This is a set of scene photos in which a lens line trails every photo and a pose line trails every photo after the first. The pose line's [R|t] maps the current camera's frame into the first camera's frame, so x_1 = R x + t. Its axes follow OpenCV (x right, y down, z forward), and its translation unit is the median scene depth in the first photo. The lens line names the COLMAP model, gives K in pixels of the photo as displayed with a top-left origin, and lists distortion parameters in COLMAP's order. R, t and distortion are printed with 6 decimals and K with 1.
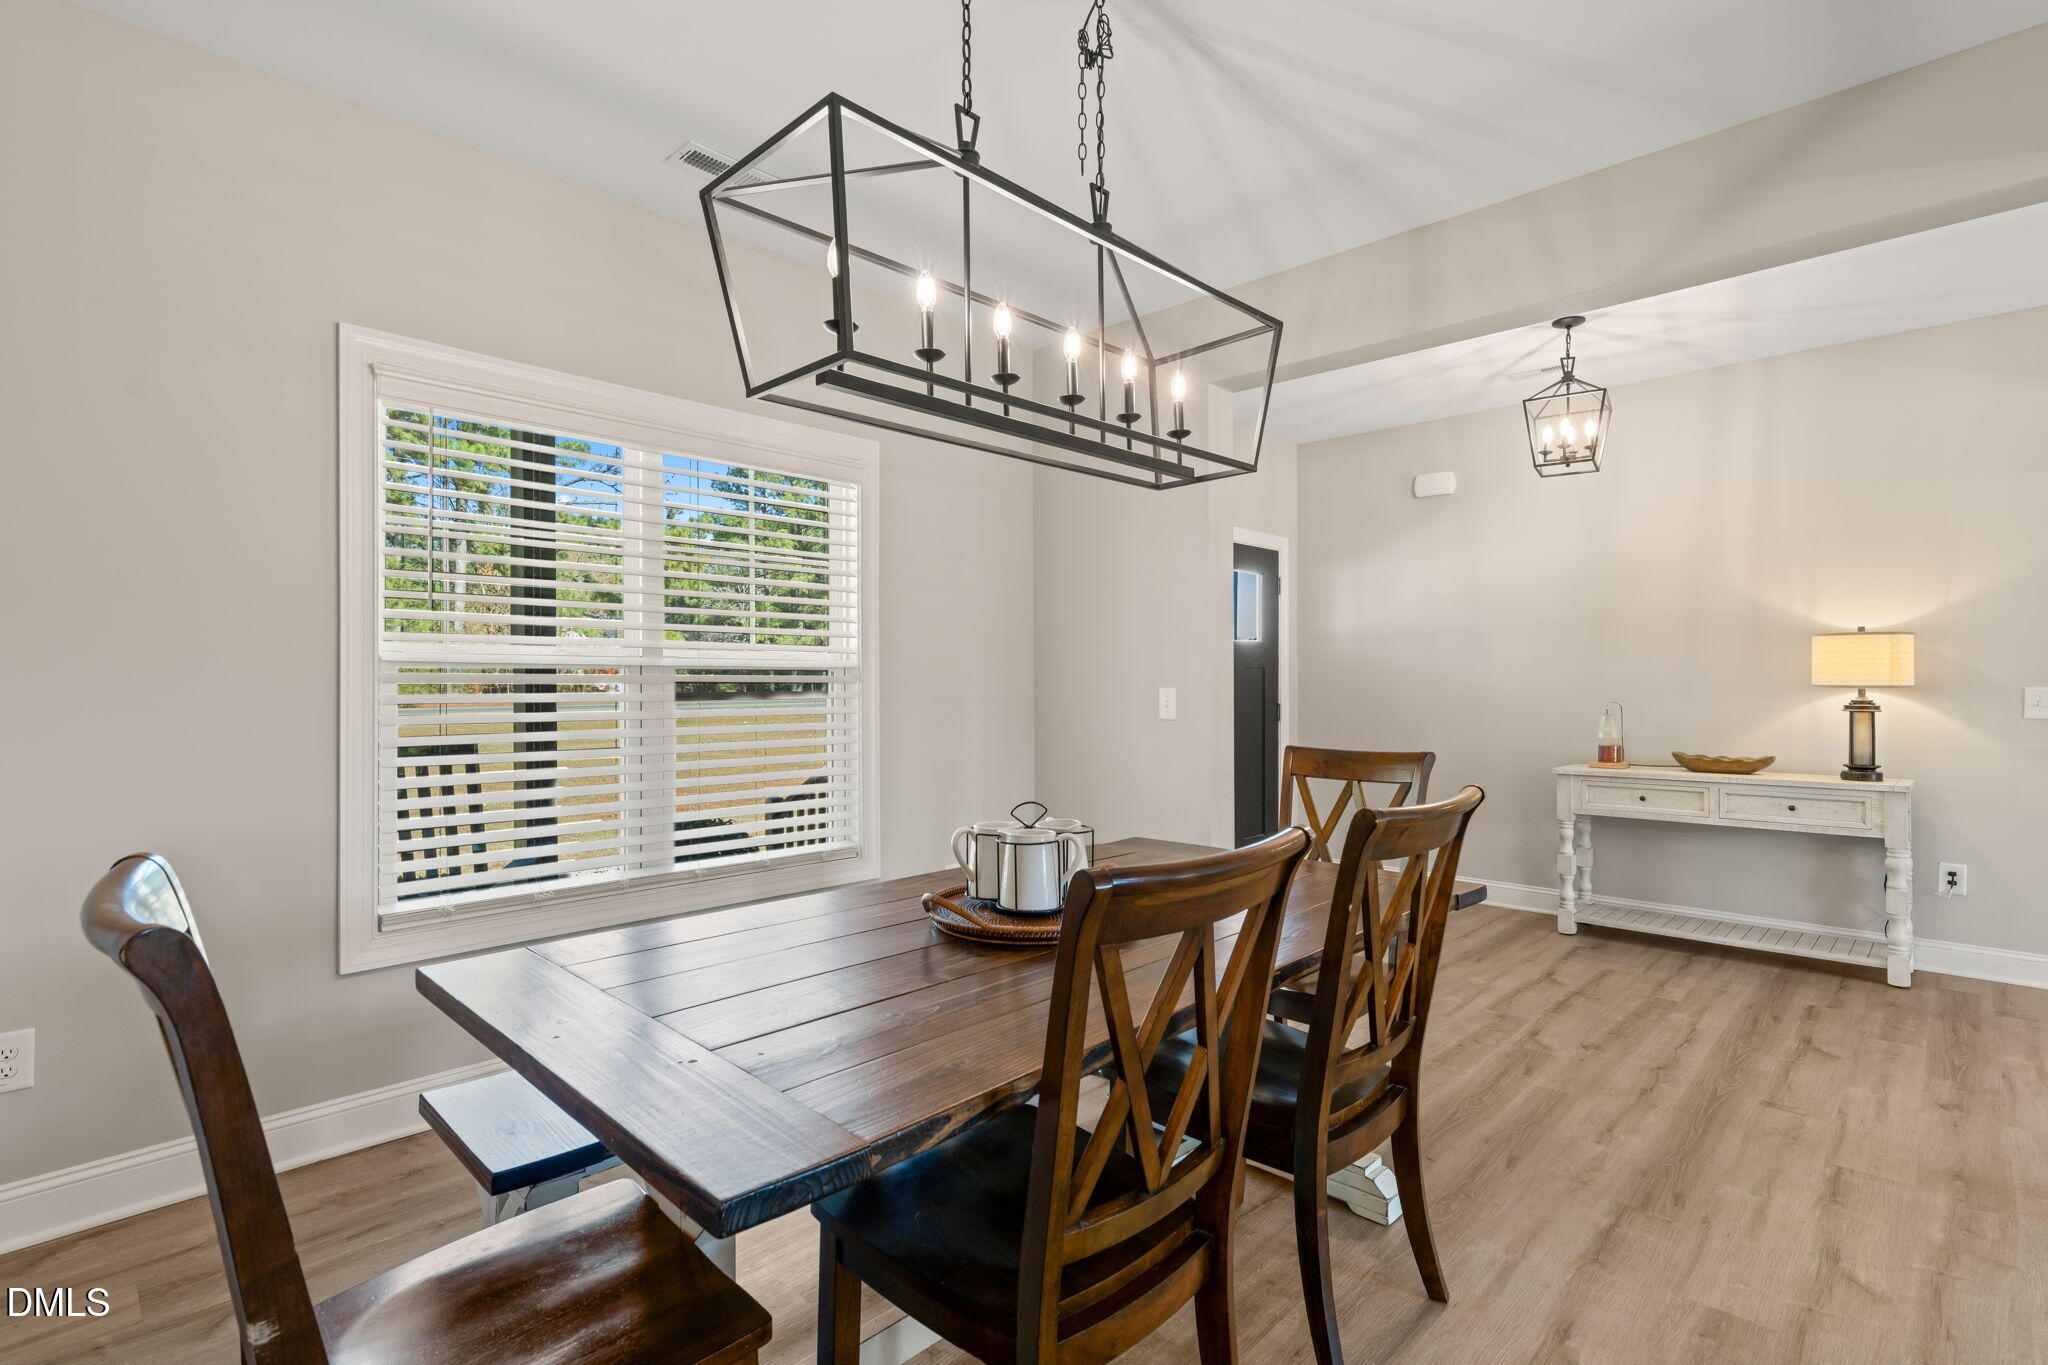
lens RADIAL K [[971.1, 0, 1024.0], [0, 971.1, 682.5], [0, 0, 1]] dist [0.000235, -0.000091]
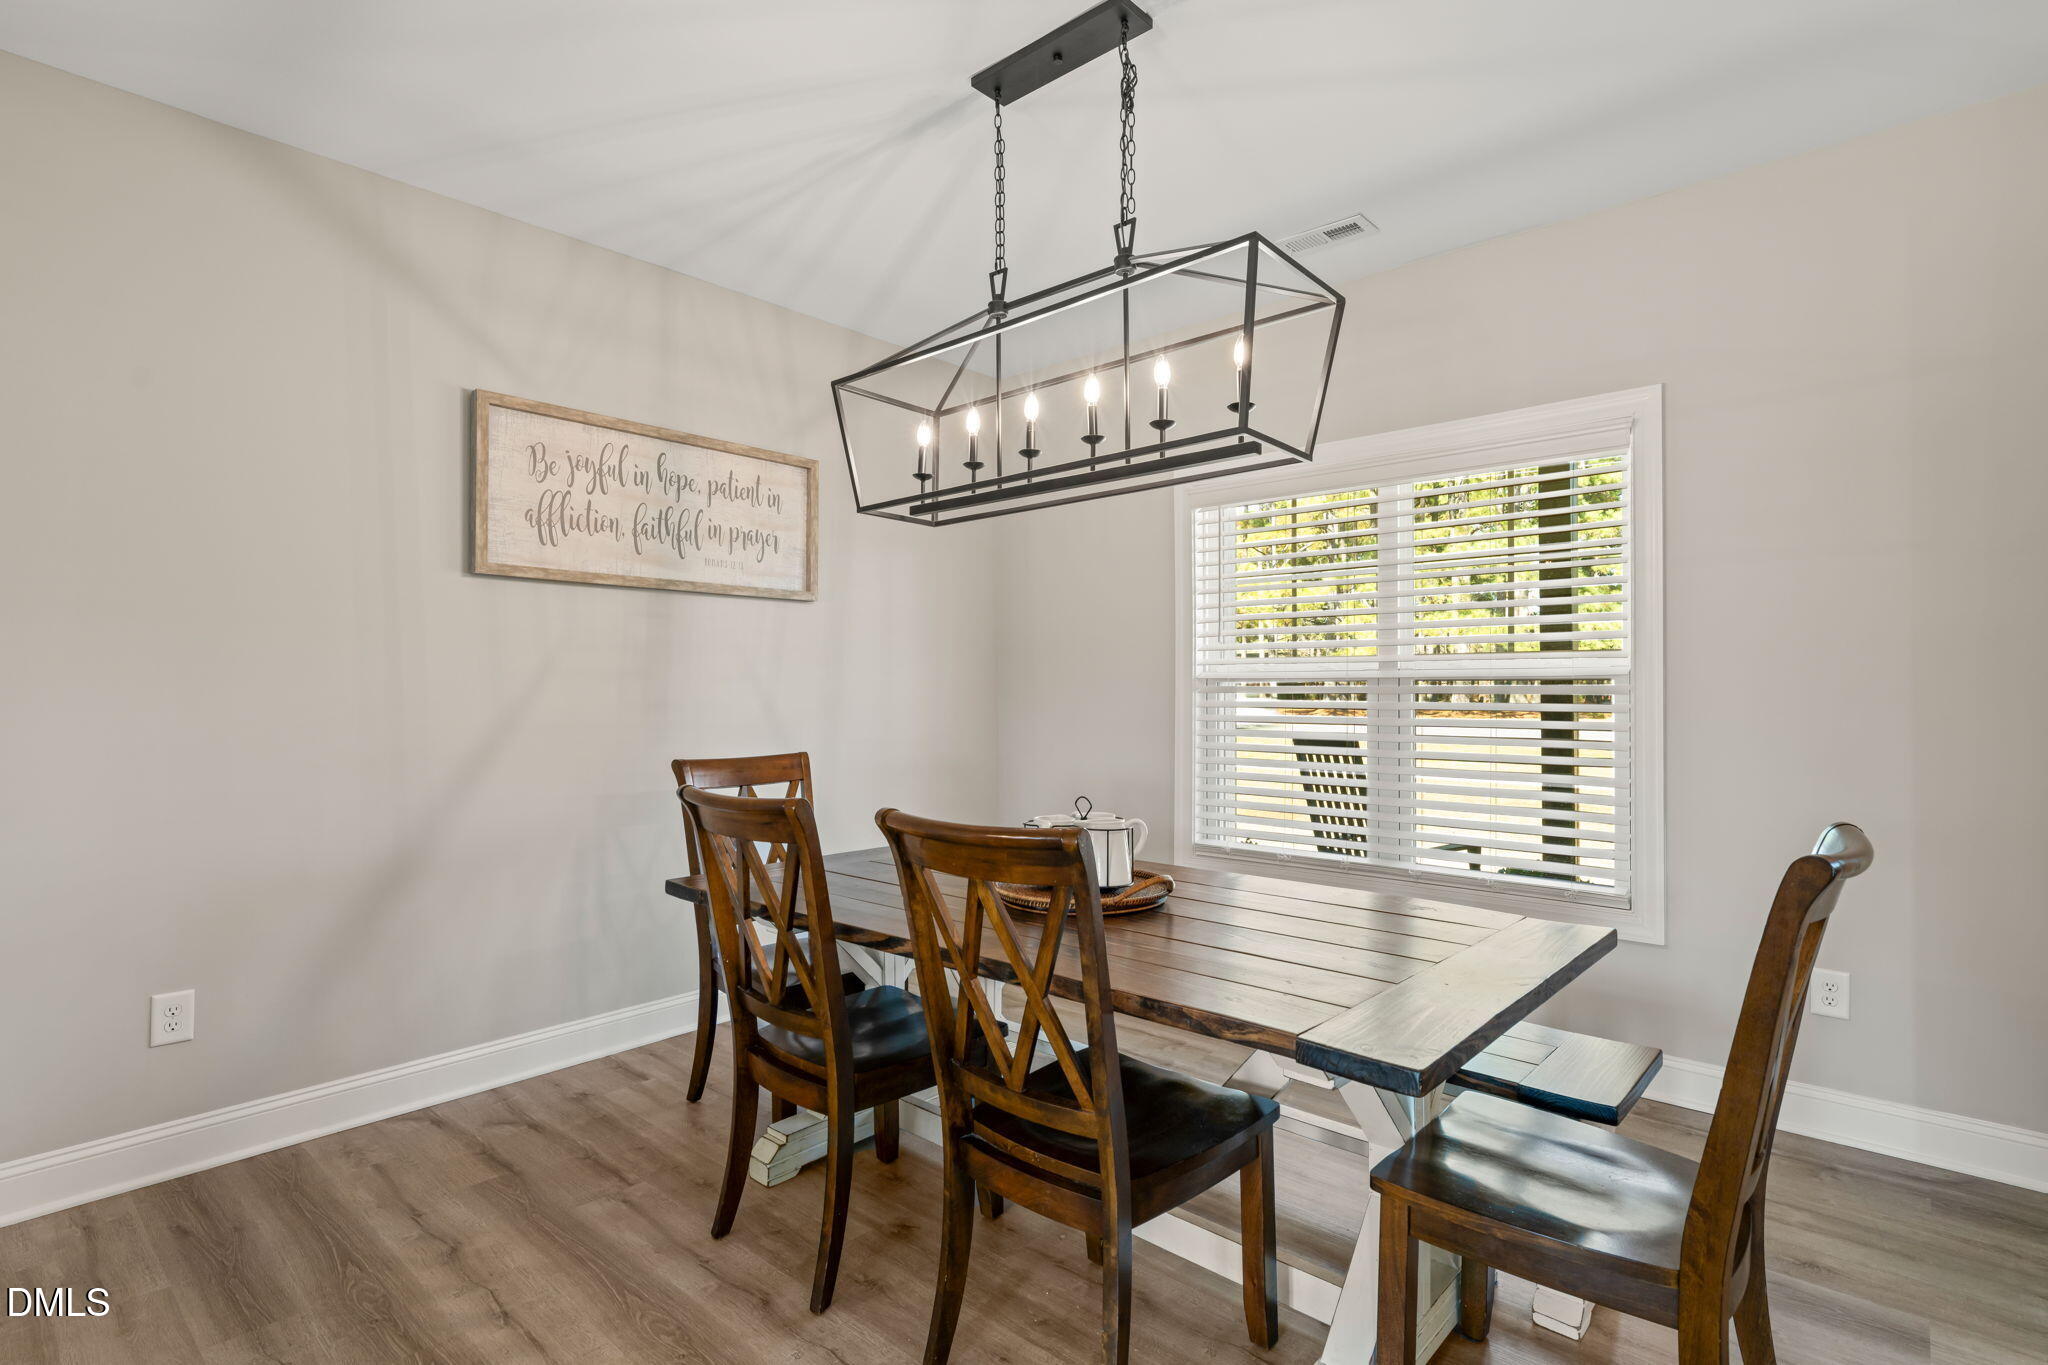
lens RADIAL K [[971.1, 0, 1024.0], [0, 971.1, 682.5], [0, 0, 1]] dist [0.000235, -0.000091]
pose [[0.039691, -0.016741, -0.999072, 0.733976], [0.000318, 0.999860, -0.016741, 0.007586], [0.999212, 0.000346, 0.039691, 0.526029]]
